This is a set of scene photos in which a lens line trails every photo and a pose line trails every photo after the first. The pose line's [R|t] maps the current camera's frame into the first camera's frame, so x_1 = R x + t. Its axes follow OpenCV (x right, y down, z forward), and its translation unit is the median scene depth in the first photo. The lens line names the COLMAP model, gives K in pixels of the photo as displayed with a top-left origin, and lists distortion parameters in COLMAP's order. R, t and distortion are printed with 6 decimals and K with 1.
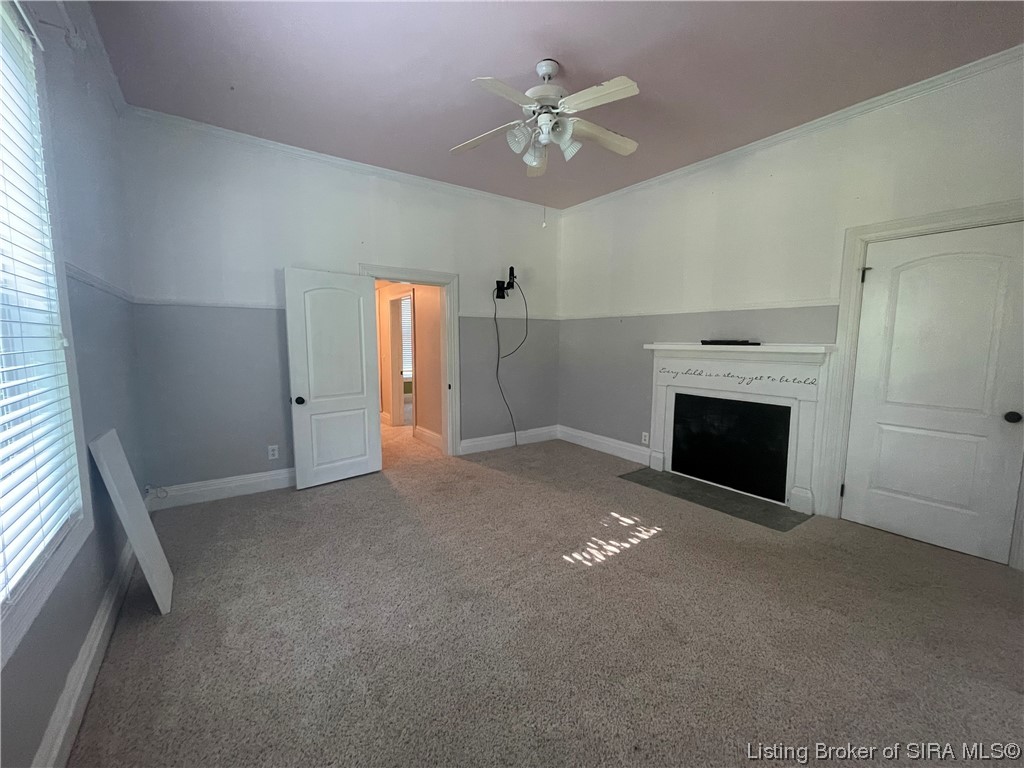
lens RADIAL K [[413.0, 0, 504.6], [0, 413.0, 386.1], [0, 0, 1]] dist [-0.002375, 0.000746]
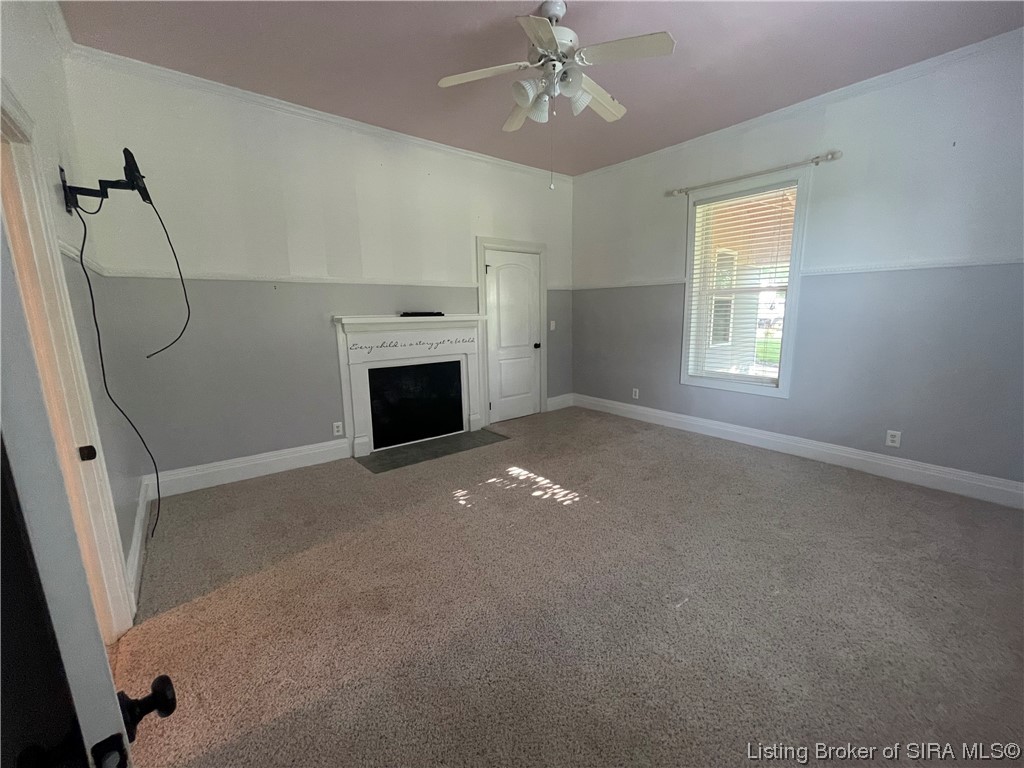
lens RADIAL K [[413.0, 0, 506.4], [0, 413.0, 385.2], [0, 0, 1]] dist [-0.002375, 0.000746]
pose [[-0.060382, -0.180898, 0.981647, -0.607394], [0.120185, 0.974969, 0.187060, -0.096545], [-0.990914, 0.129274, -0.037130, 0.816000]]
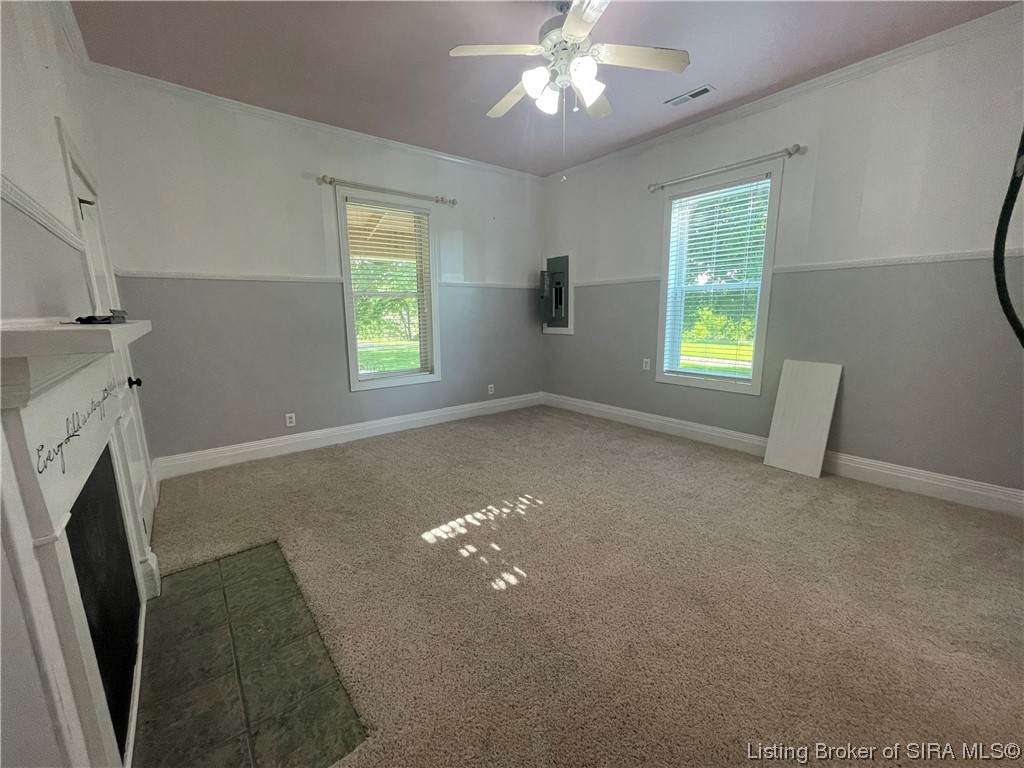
lens RADIAL K [[413.0, 0, 511.7], [0, 413.0, 383.1], [0, 0, 1]] dist [-0.002375, 0.000746]
pose [[-0.998657, 0.015293, -0.049499, 0.186428], [0.000529, 0.958398, 0.285435, -0.156779], [0.051805, 0.285025, -0.957119, 1.365273]]
